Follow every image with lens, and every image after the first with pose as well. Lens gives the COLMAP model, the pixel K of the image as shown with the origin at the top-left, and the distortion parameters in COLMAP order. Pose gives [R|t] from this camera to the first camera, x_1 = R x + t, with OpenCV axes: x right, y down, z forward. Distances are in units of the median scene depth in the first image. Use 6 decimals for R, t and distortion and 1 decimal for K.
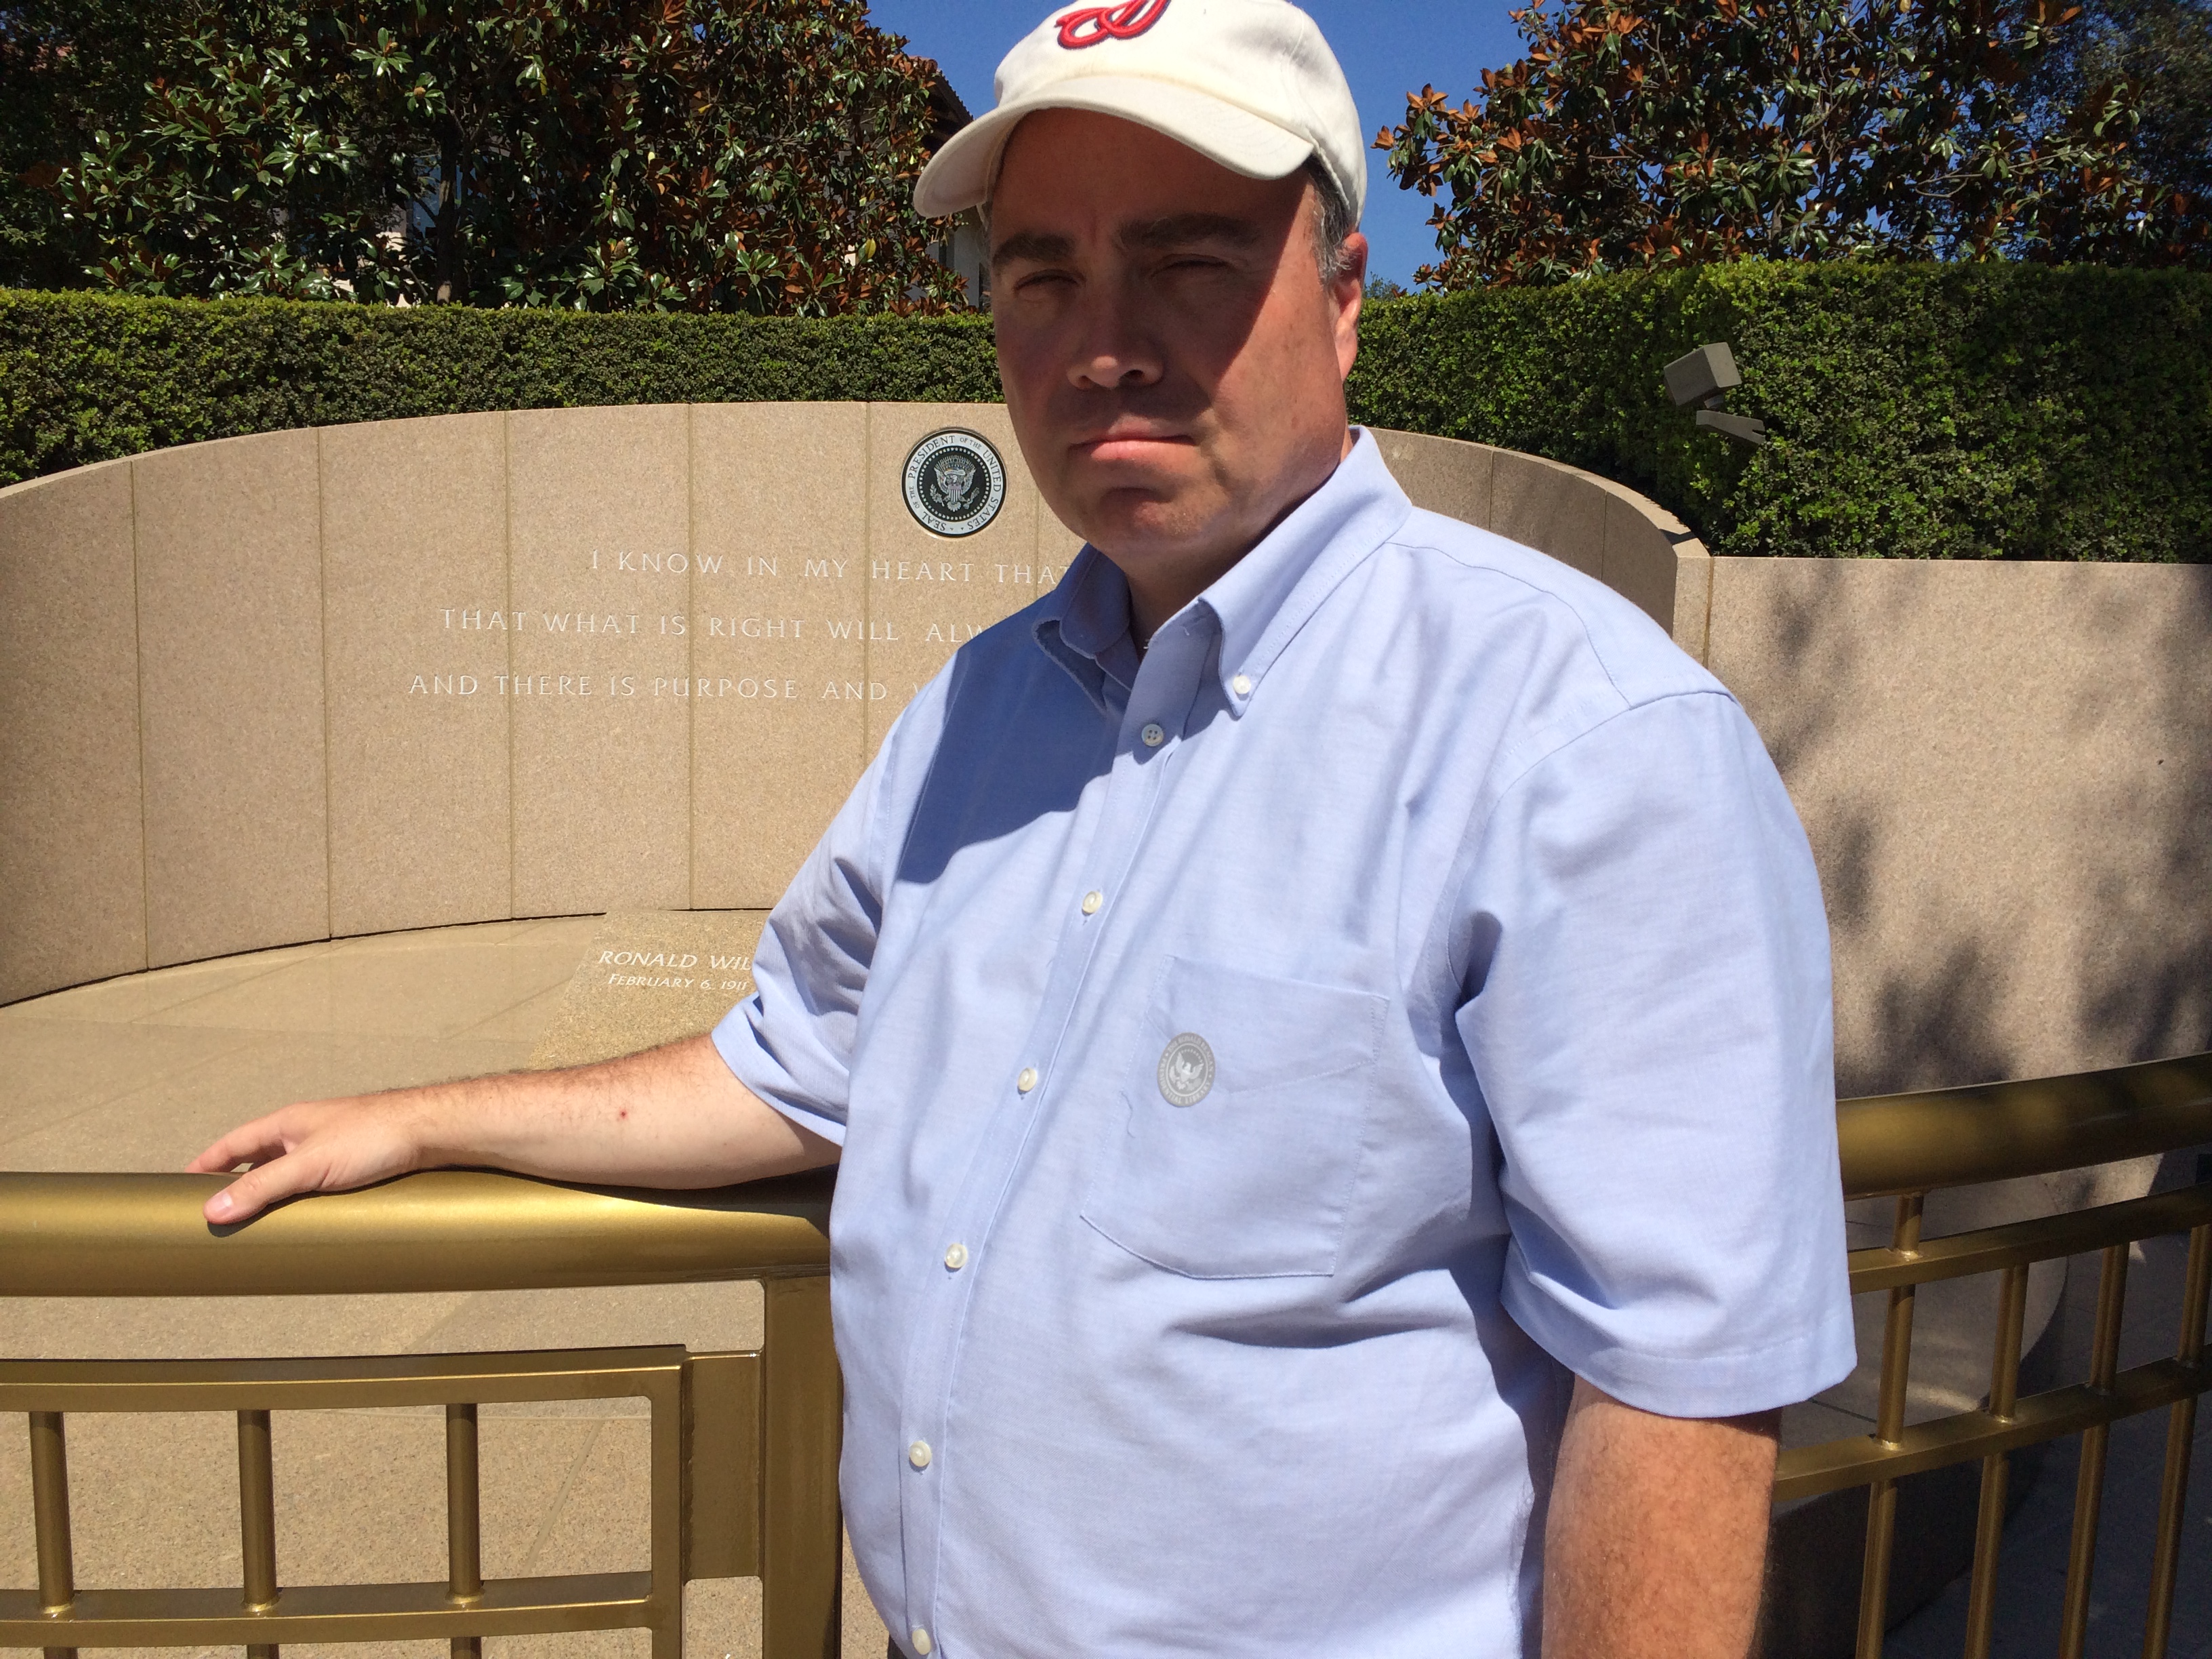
lens RADIAL K [[1919.1, 0, 1034.3], [0, 1919.1, 877.5], [0, 0, 1]] dist [0.076827, -0.069478]
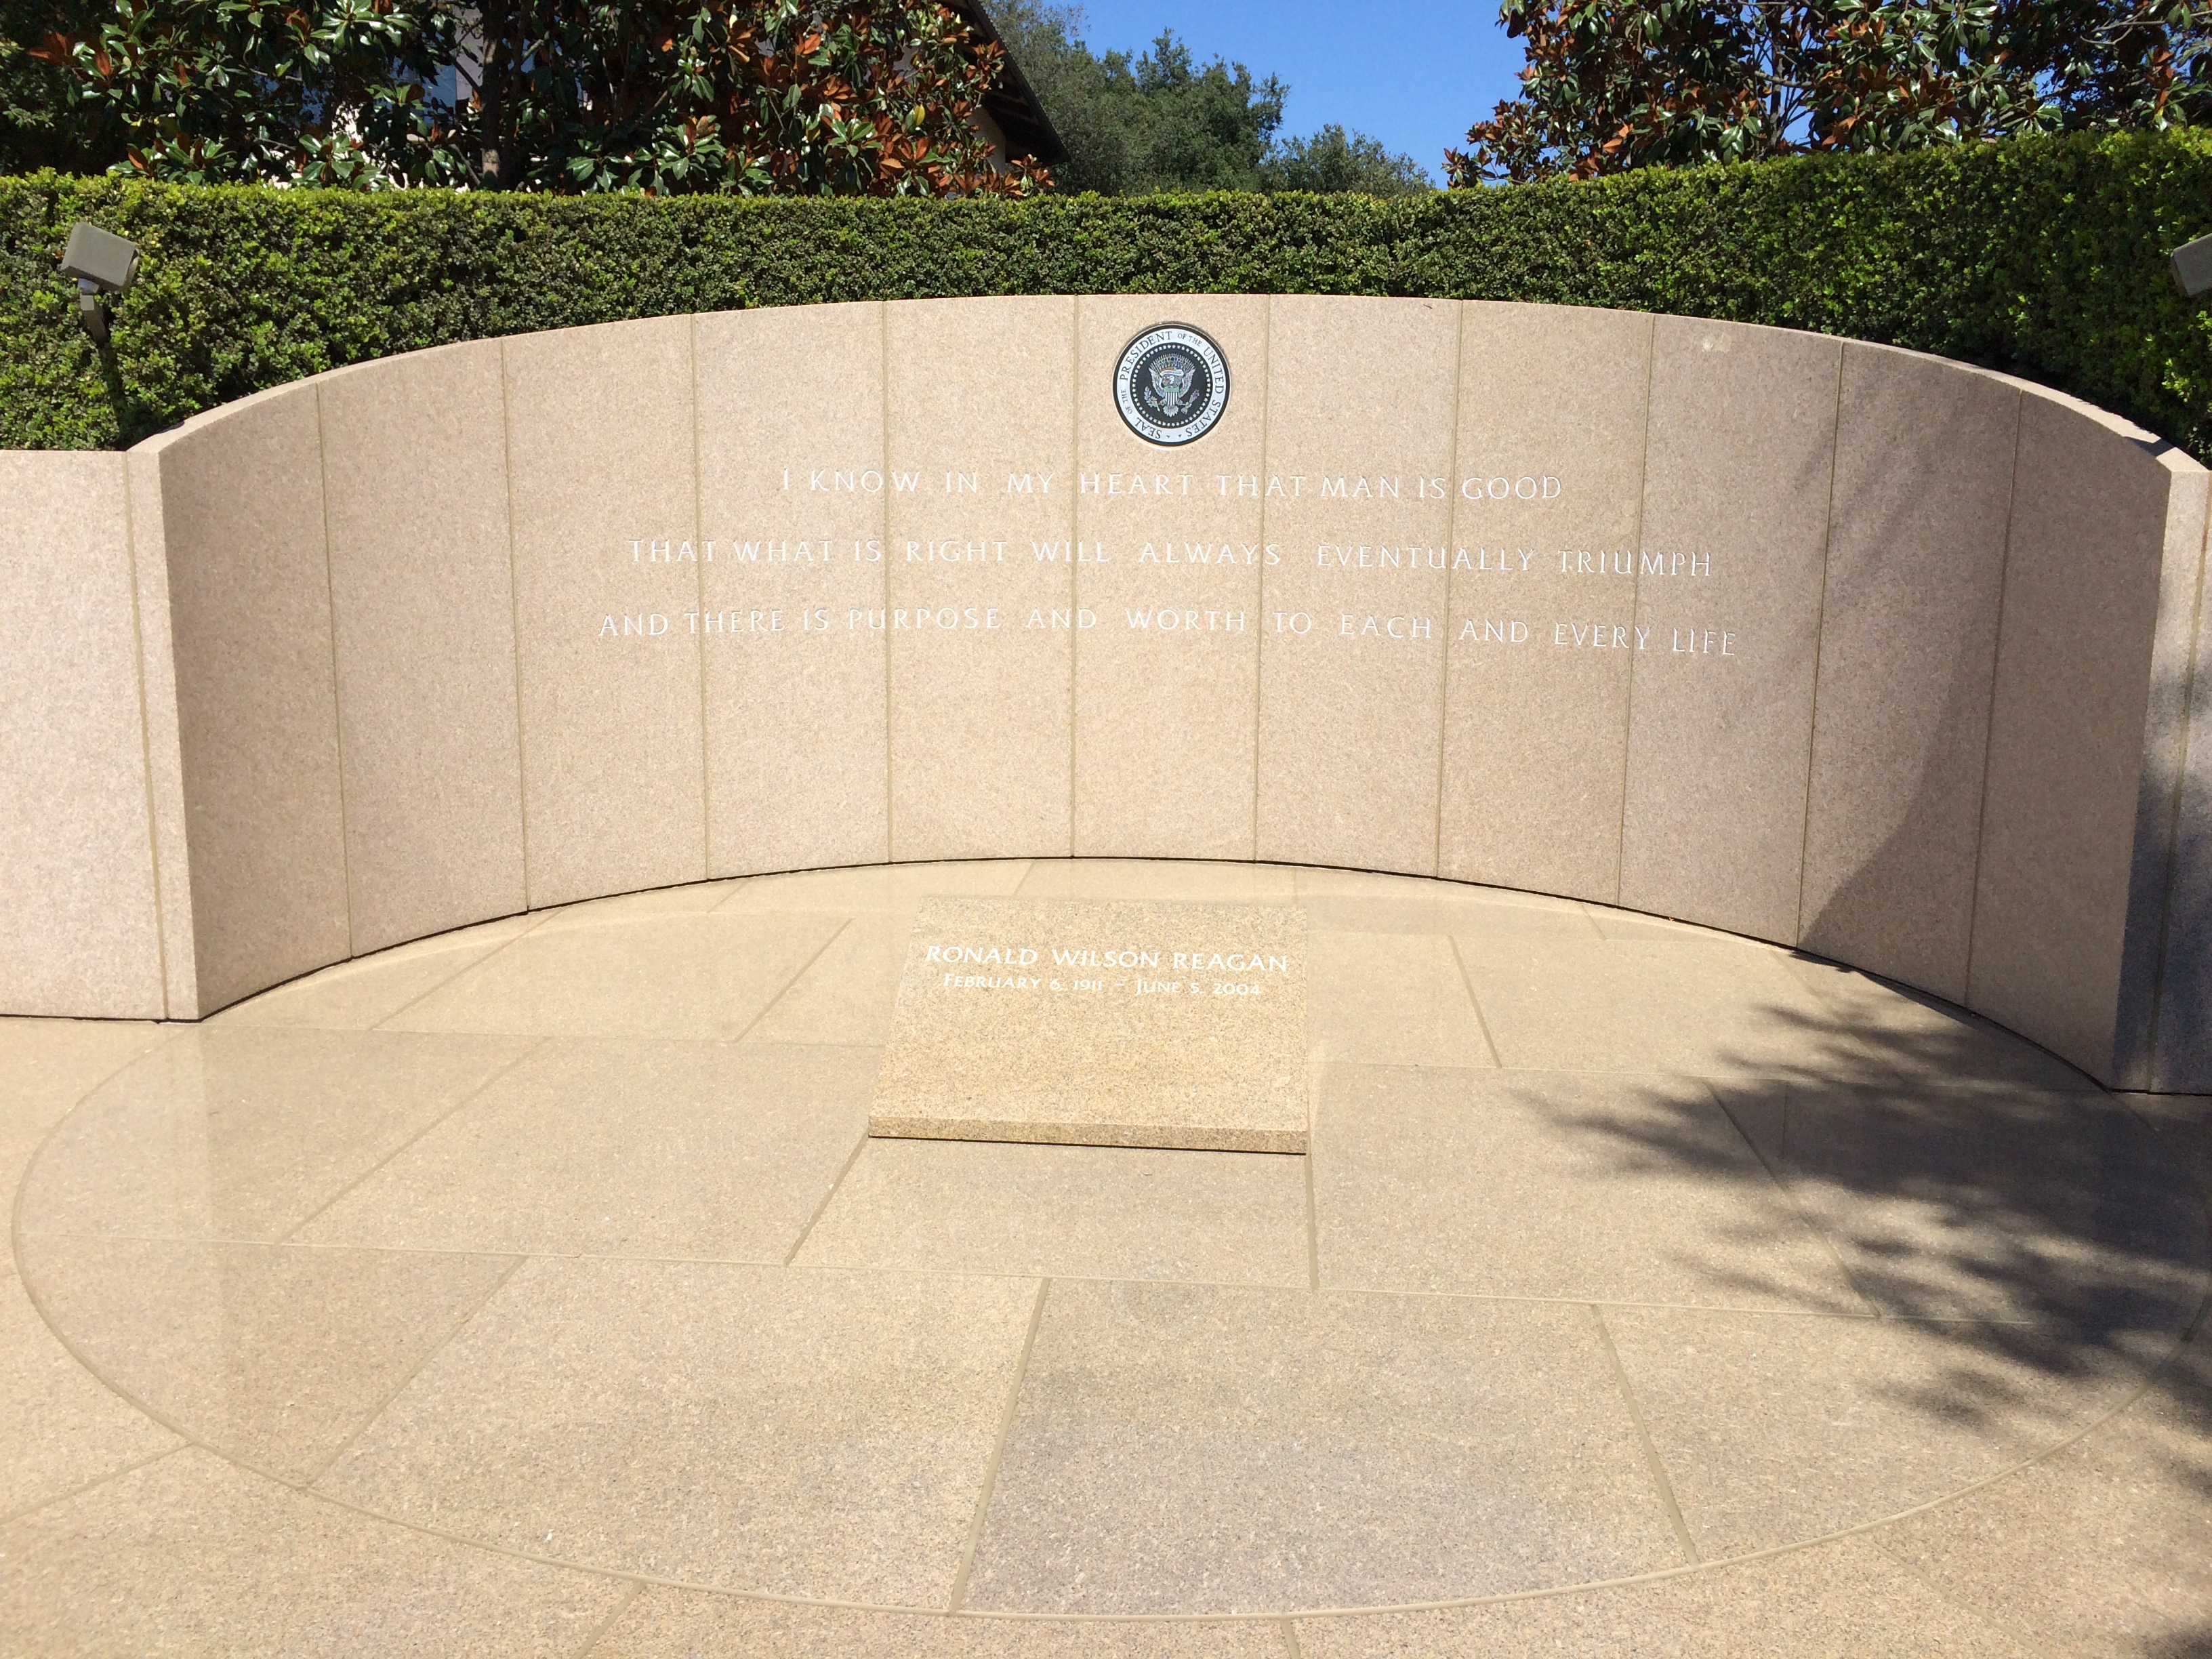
lens RADIAL K [[1919.1, 0, 1051.3], [0, 1919.1, 896.8], [0, 0, 1]] dist [0.076827, -0.069478]
pose [[0.999554, -0.021423, 0.020806, -0.126902], [0.019920, 0.997352, 0.069948, -0.030740], [-0.022250, -0.069502, 0.997334, 0.083172]]
